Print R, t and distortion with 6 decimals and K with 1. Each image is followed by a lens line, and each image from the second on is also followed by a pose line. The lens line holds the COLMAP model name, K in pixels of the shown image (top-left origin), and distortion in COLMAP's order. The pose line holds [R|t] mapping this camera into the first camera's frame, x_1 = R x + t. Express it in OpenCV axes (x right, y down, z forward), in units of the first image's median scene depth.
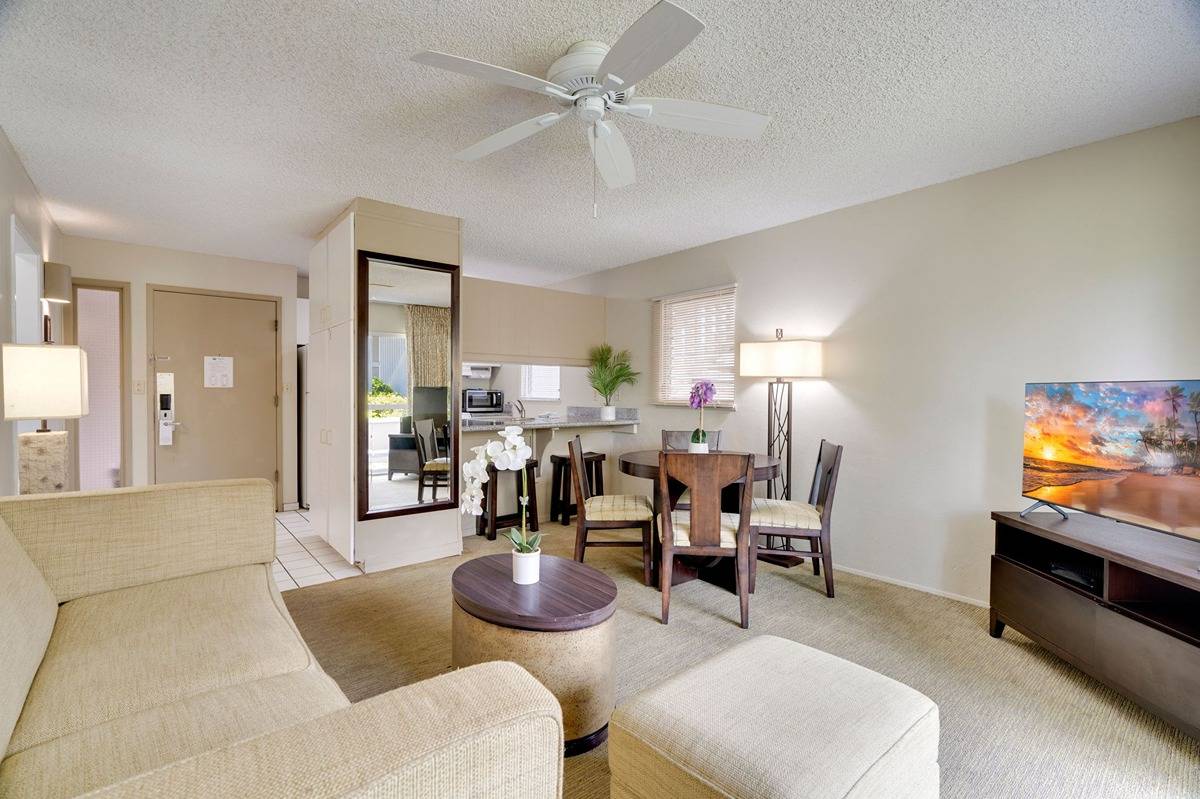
lens RADIAL K [[540.1, 0, 604.5], [0, 540.1, 406.7], [0, 0, 1]] dist [-0.001187, -0.000277]
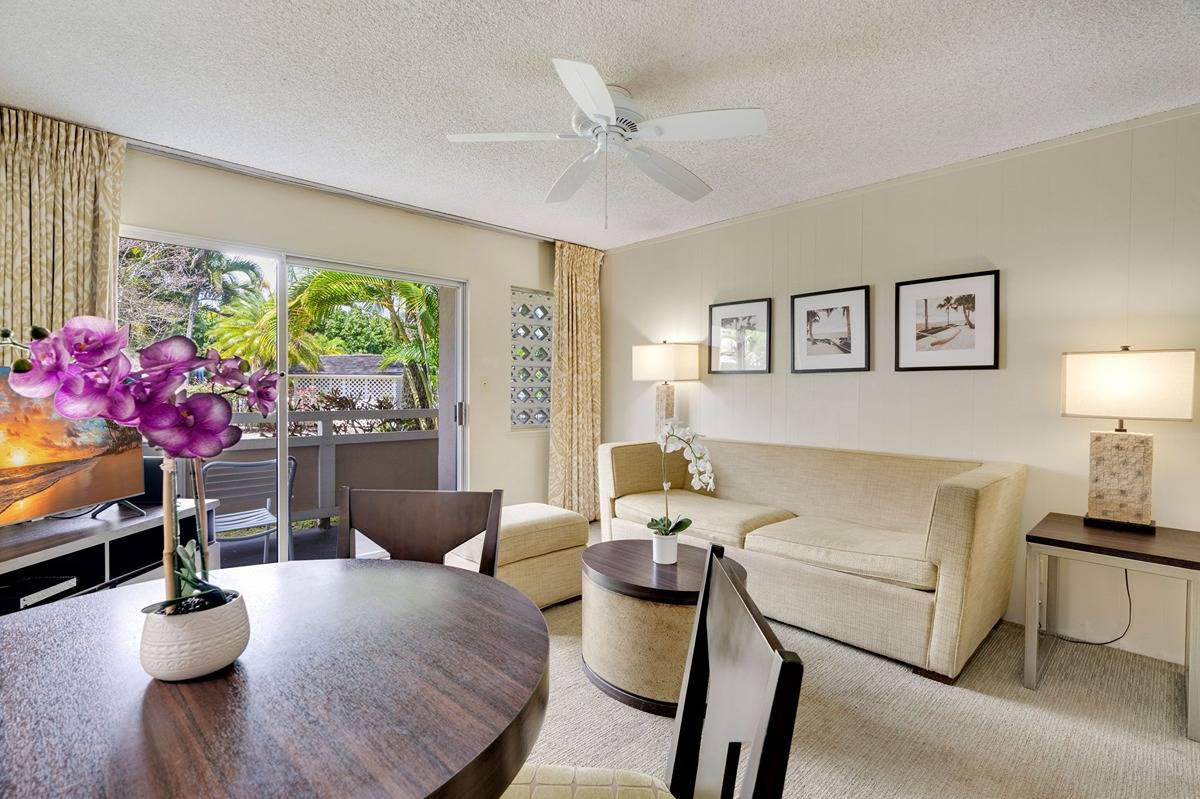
lens RADIAL K [[557.1, 0, 632.9], [0, 557.1, 391.3], [0, 0, 1]] dist [-0.003039, -0.000849]
pose [[-0.995866, -0.011315, -0.090130, 0.014290], [-0.012634, 0.999821, 0.014068, -0.035169], [0.089955, 0.015149, -0.995831, 2.004042]]
